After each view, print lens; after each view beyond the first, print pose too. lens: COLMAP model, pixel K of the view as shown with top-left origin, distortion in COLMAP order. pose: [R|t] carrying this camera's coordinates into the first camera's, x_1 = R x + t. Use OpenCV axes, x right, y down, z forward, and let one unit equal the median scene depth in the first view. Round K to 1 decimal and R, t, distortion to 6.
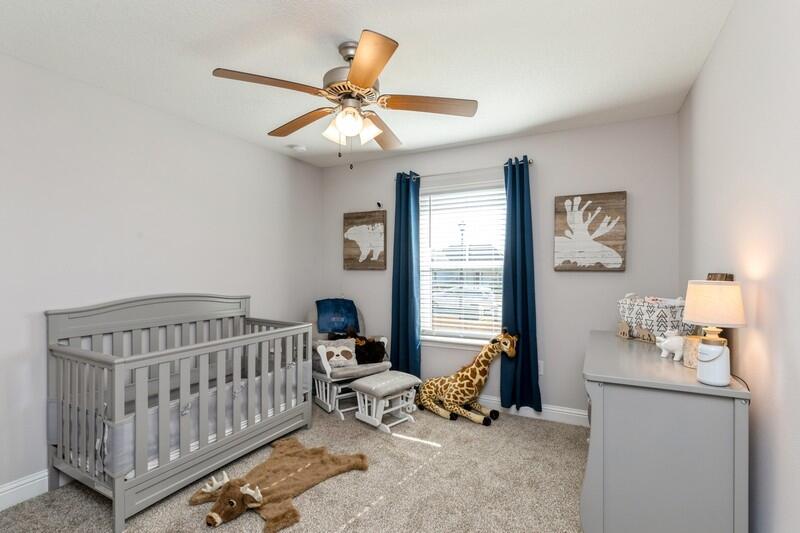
lens RADIAL K [[381.5, 0, 397.2], [0, 381.5, 269.9], [0, 0, 1]] dist [-0.000923, -0.000117]
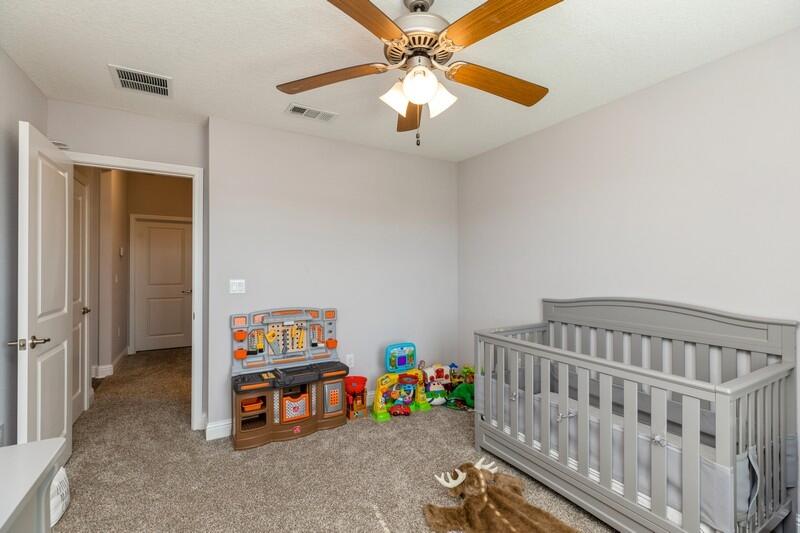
lens RADIAL K [[362.4, 0, 399.2], [0, 362.4, 261.7], [0, 0, 1]] dist [0.002019, 0.000170]
pose [[-0.520732, -0.017994, -0.853530, 0.479519], [-0.009835, 0.999838, -0.015078, -0.004656], [0.853663, 0.000543, -0.520825, 1.161161]]
